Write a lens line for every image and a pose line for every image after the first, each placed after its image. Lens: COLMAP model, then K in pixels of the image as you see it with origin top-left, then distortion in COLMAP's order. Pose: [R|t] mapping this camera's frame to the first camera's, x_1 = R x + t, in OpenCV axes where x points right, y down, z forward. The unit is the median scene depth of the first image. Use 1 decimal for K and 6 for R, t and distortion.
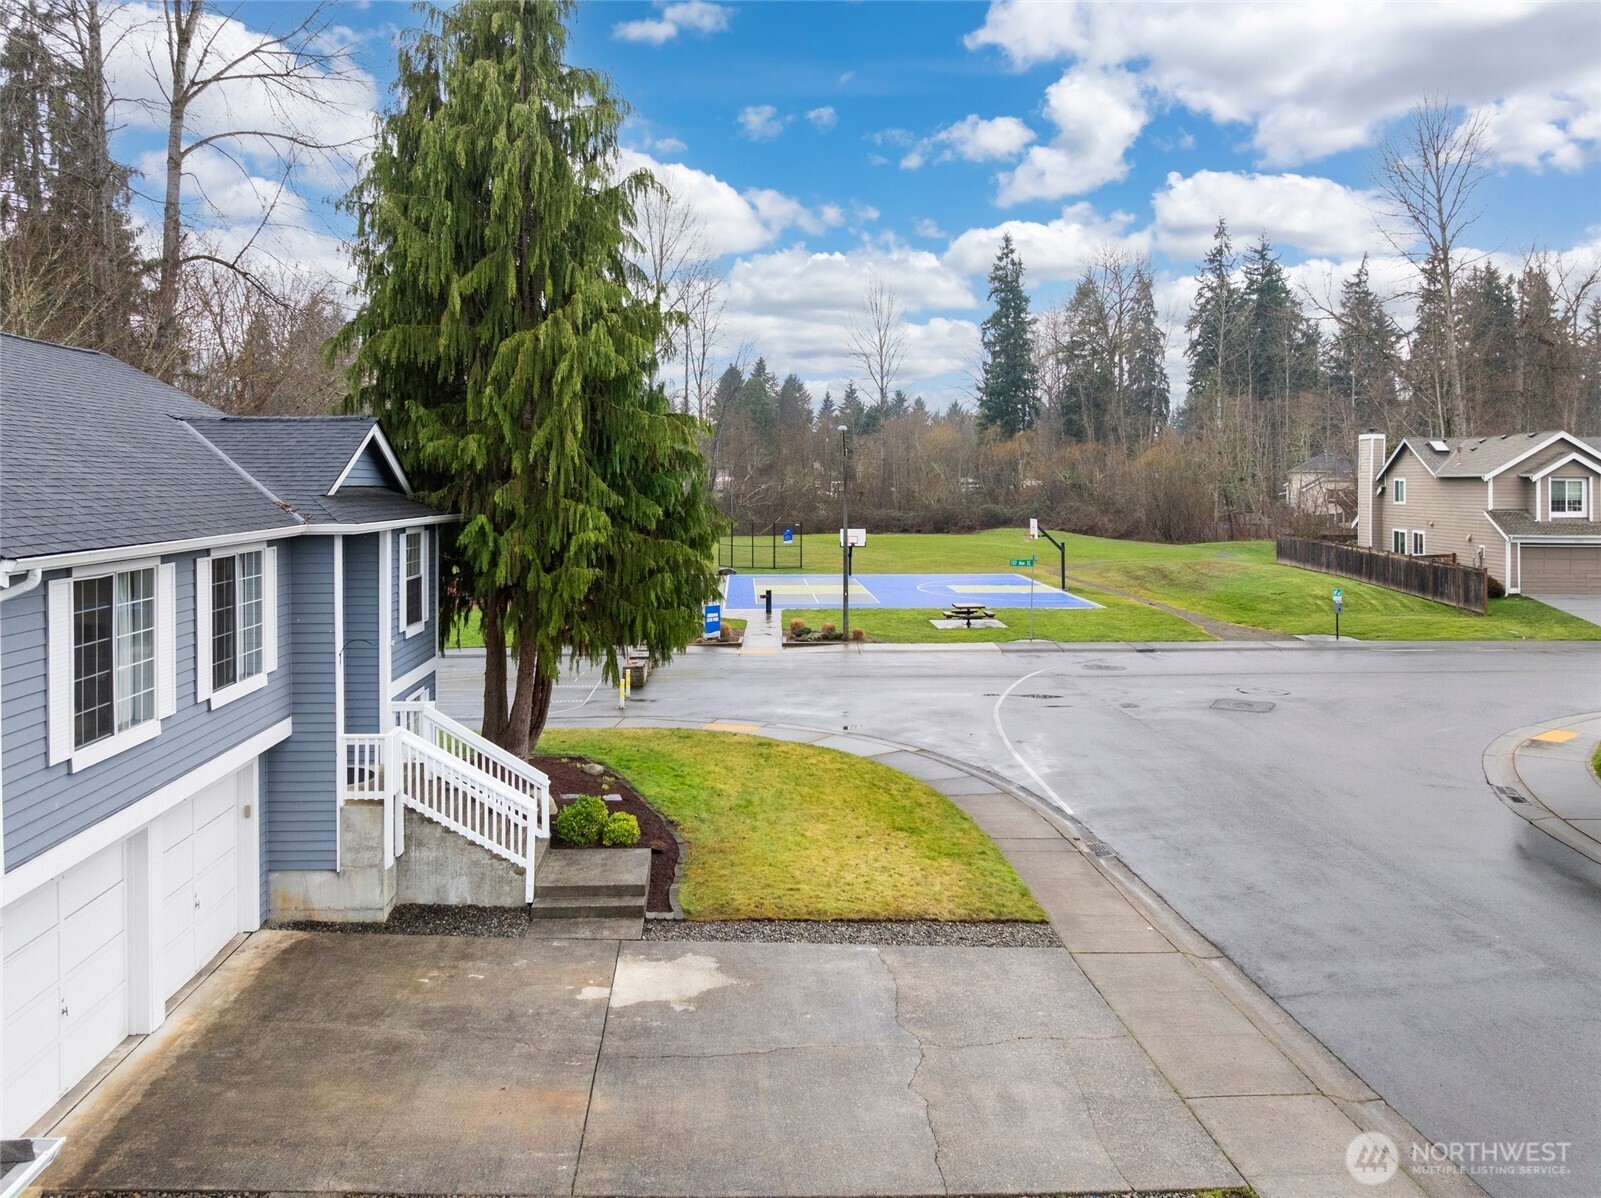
lens RADIAL K [[1106.9, 0, 794.2], [0, 1106.9, 575.1], [0, 0, 1]] dist [-0.046746, -0.000067]
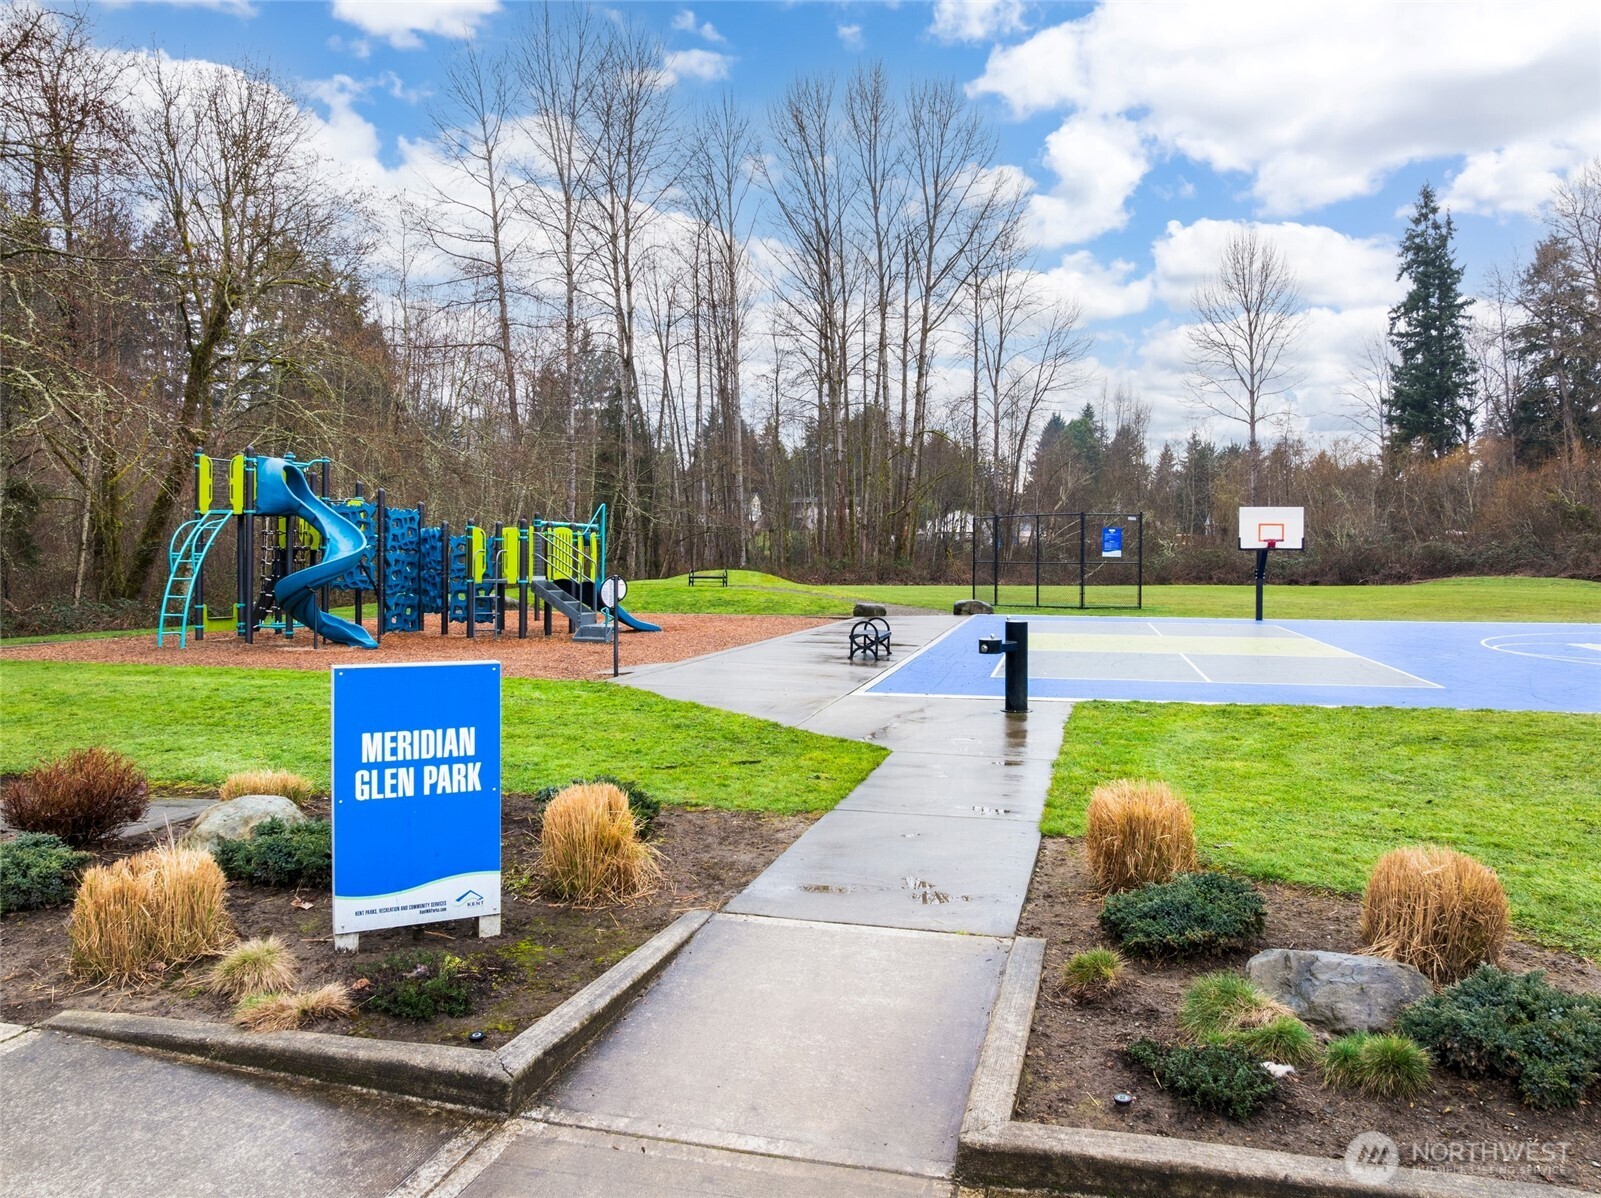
lens RADIAL K [[1106.9, 0, 794.2], [0, 1106.9, 575.1], [0, 0, 1]] dist [-0.046746, -0.000067]
pose [[0.957377, 0.008739, -0.288710, 0.000185], [-0.028051, 0.997631, -0.062821, 0.005447], [0.287477, 0.068242, 0.955353, 0.204353]]
